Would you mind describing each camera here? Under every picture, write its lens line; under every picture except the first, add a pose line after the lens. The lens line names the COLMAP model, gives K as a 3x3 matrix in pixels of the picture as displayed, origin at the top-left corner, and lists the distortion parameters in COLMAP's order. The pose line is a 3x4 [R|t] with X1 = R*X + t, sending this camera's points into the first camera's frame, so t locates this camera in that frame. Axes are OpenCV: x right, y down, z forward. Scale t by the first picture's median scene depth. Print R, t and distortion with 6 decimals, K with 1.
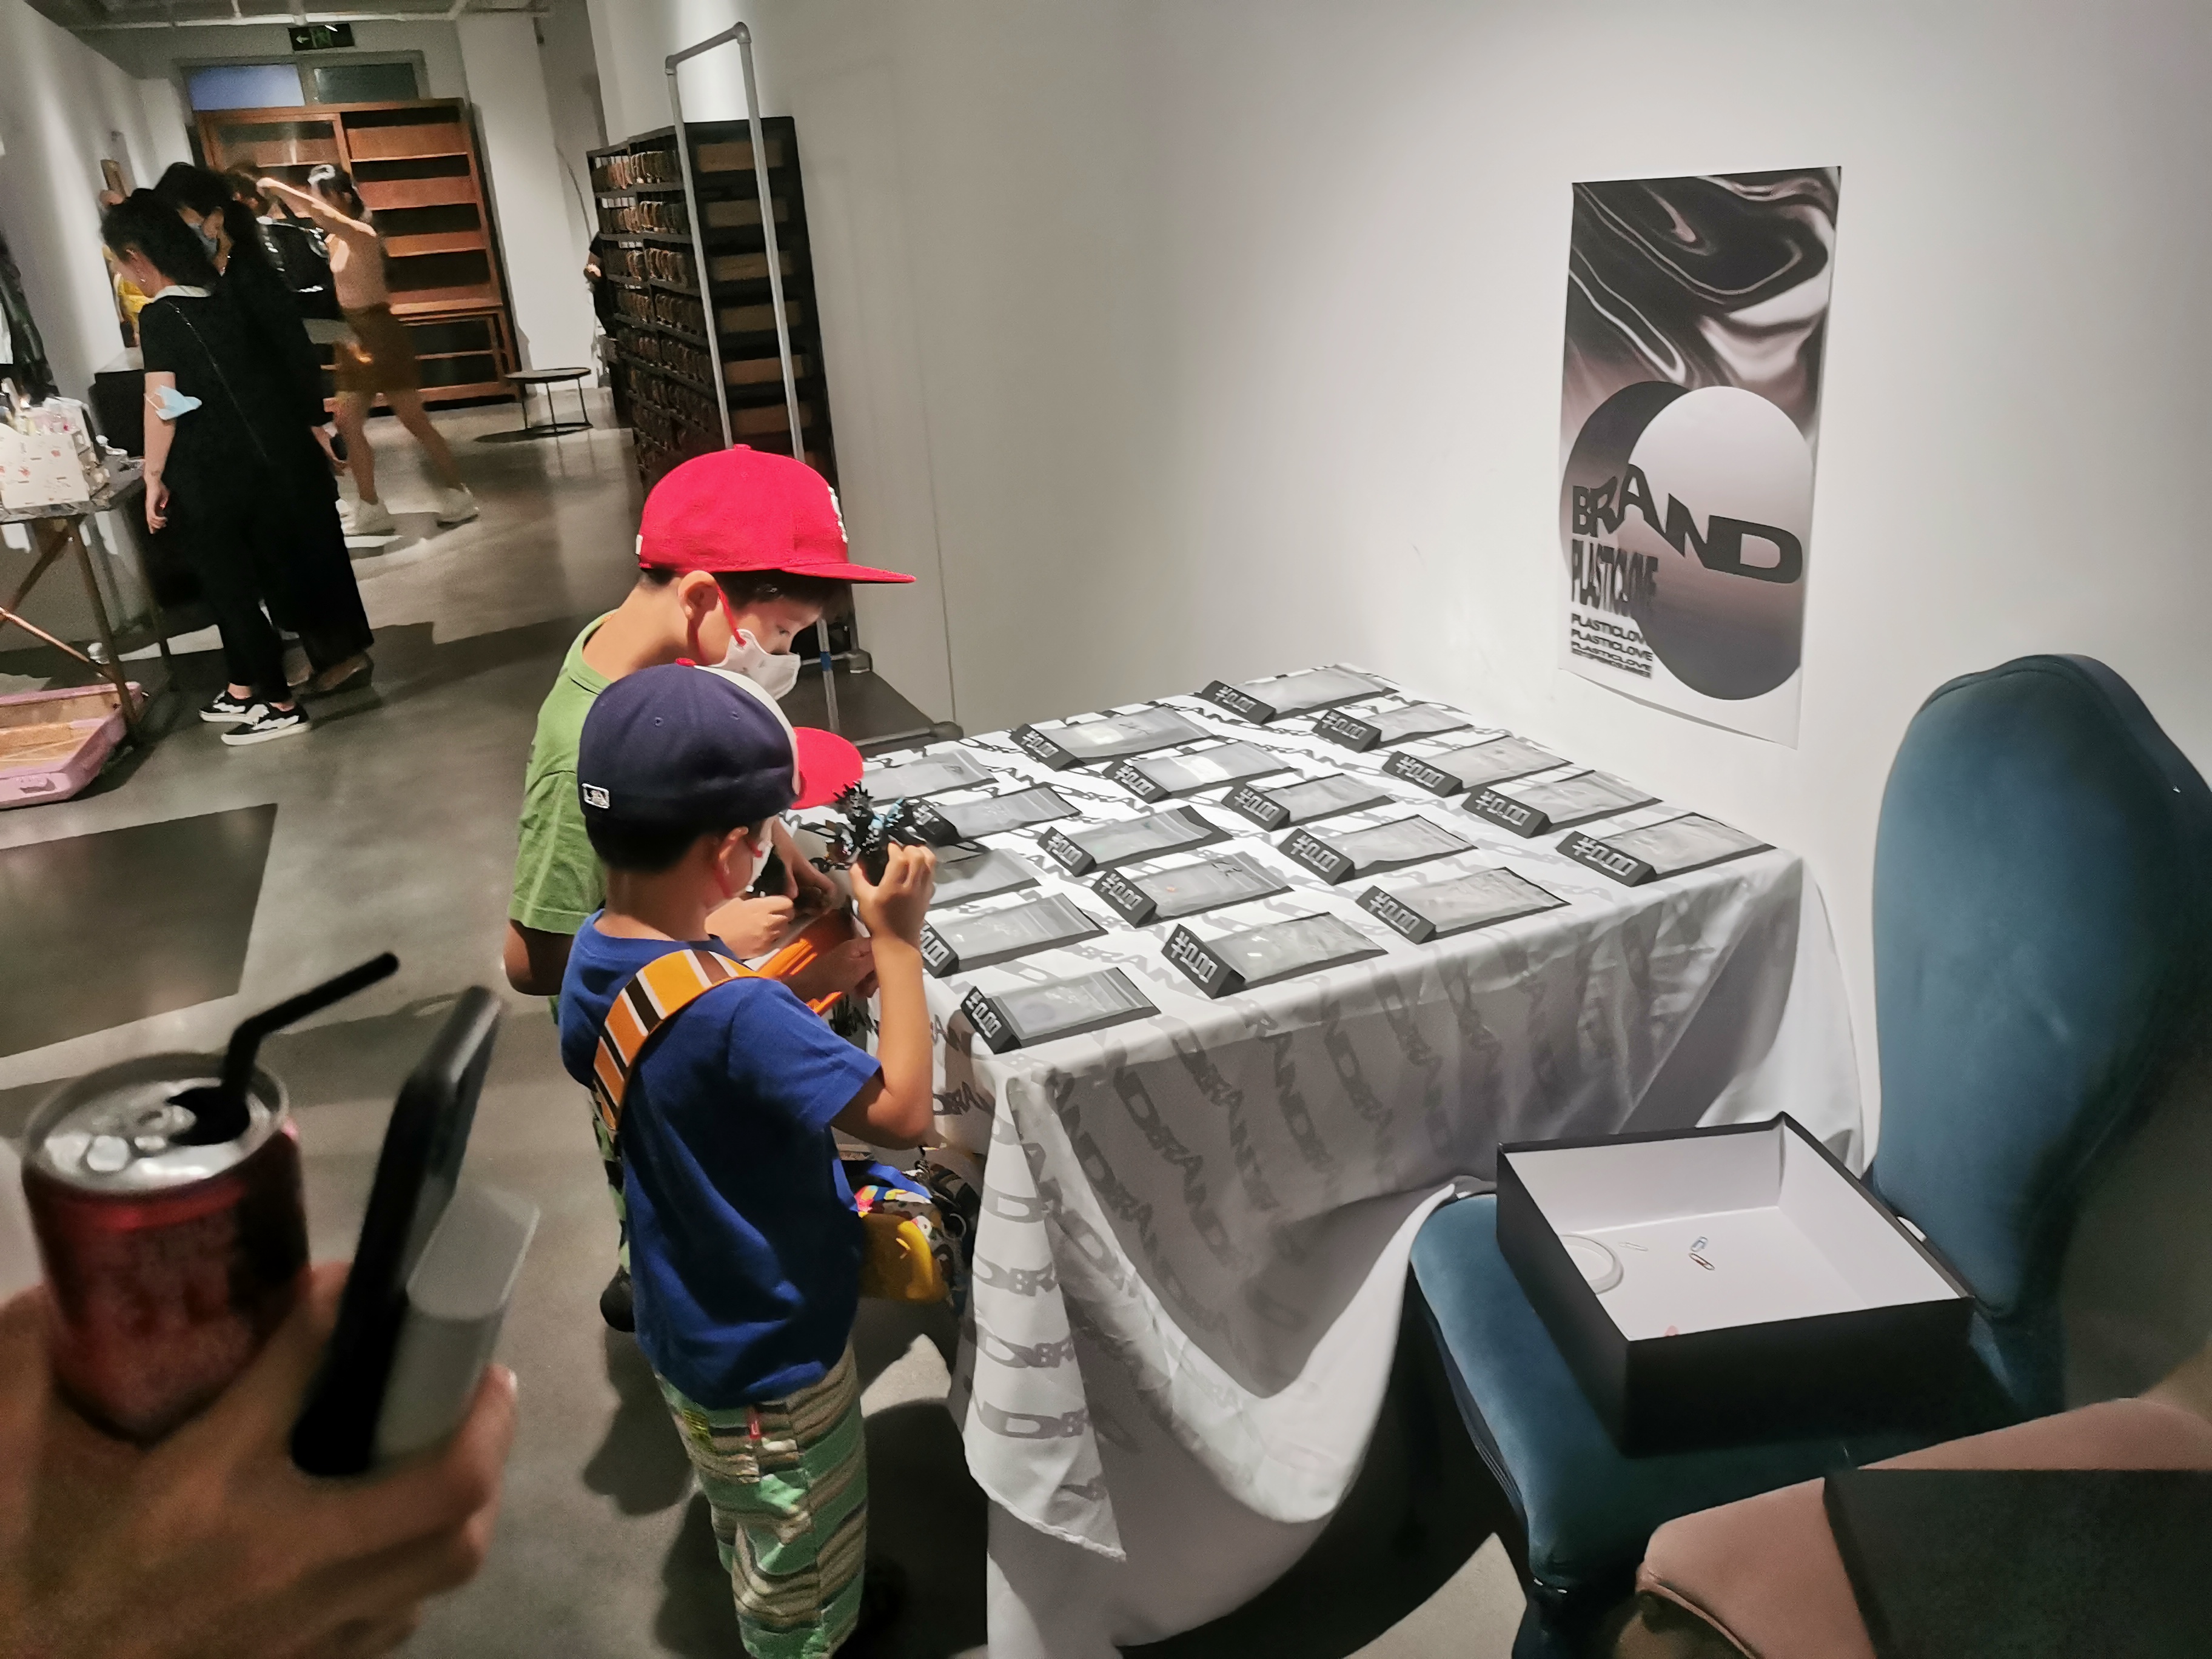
lens RADIAL K [[1726.8, 0, 1105.0], [0, 1726.8, 832.1], [0, 0, 1]] dist [0.069555, -0.001808]
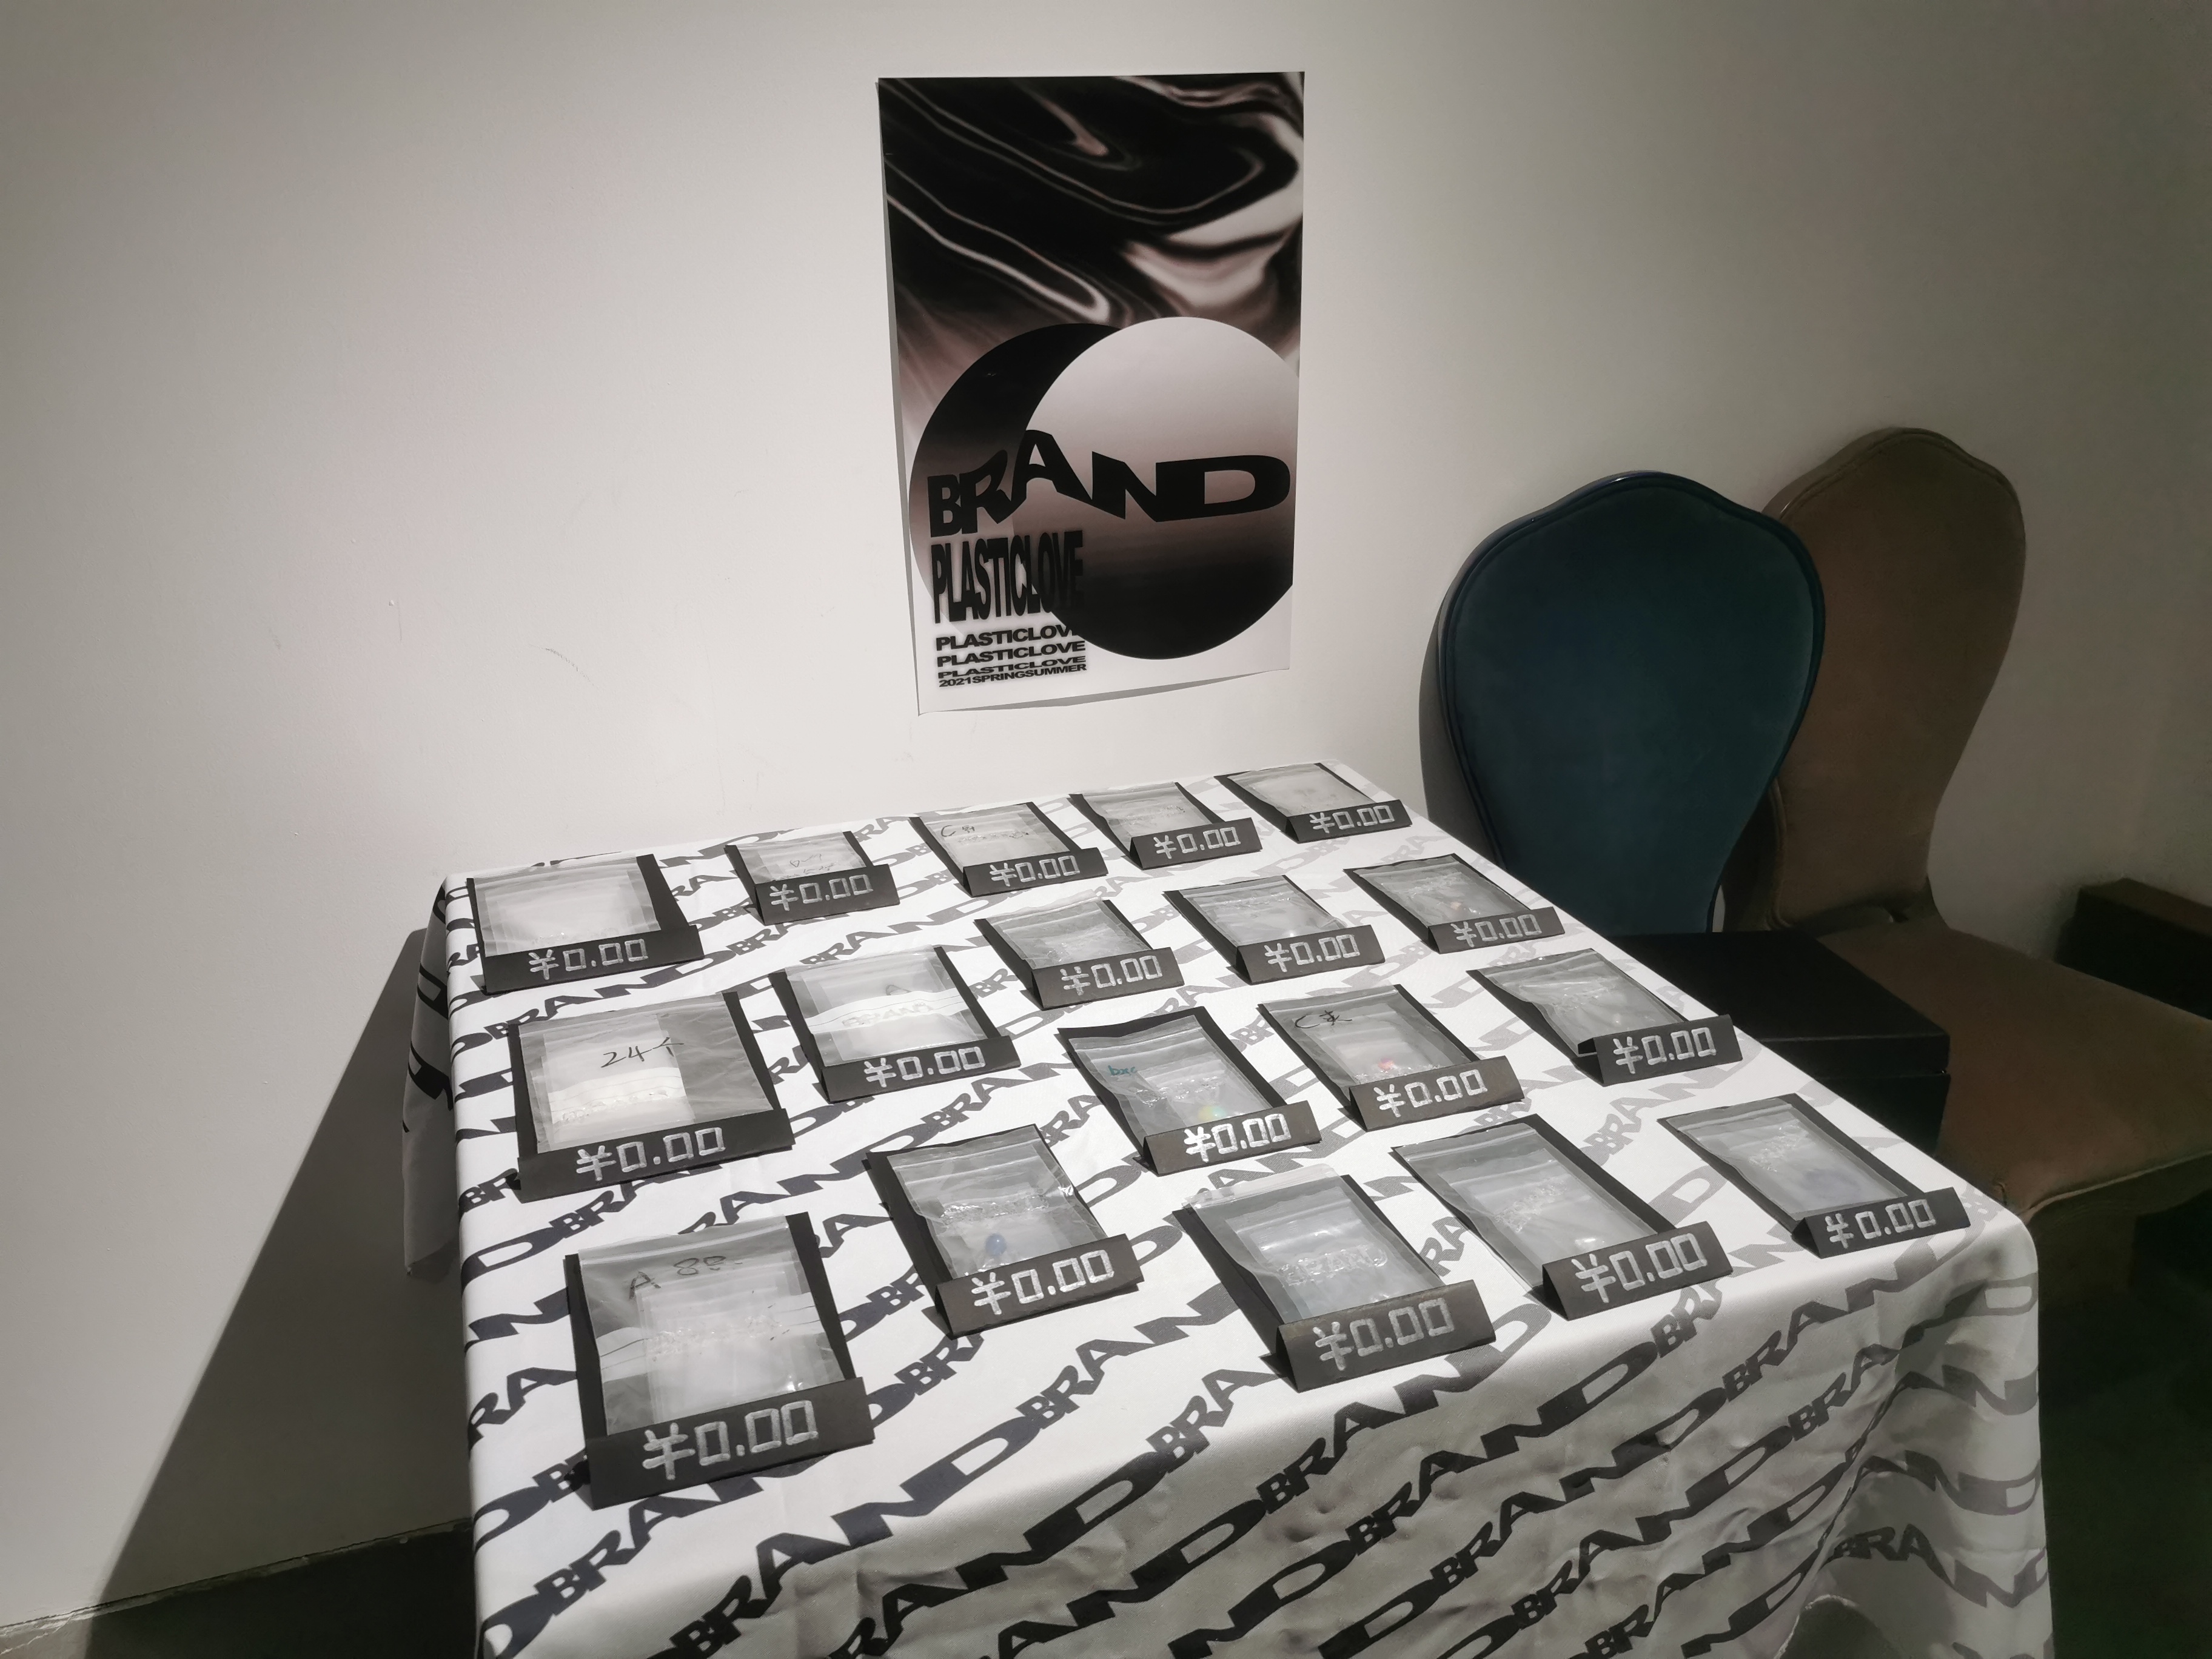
lens RADIAL K [[1726.8, 0, 1106.3], [0, 1726.8, 830.5], [0, 0, 1]] dist [0.069555, -0.001808]
pose [[0.061952, -0.313612, 0.947528, -0.531347], [0.362126, 0.891724, 0.271465, -0.248699], [-0.930068, 0.326307, 0.168812, 0.877139]]
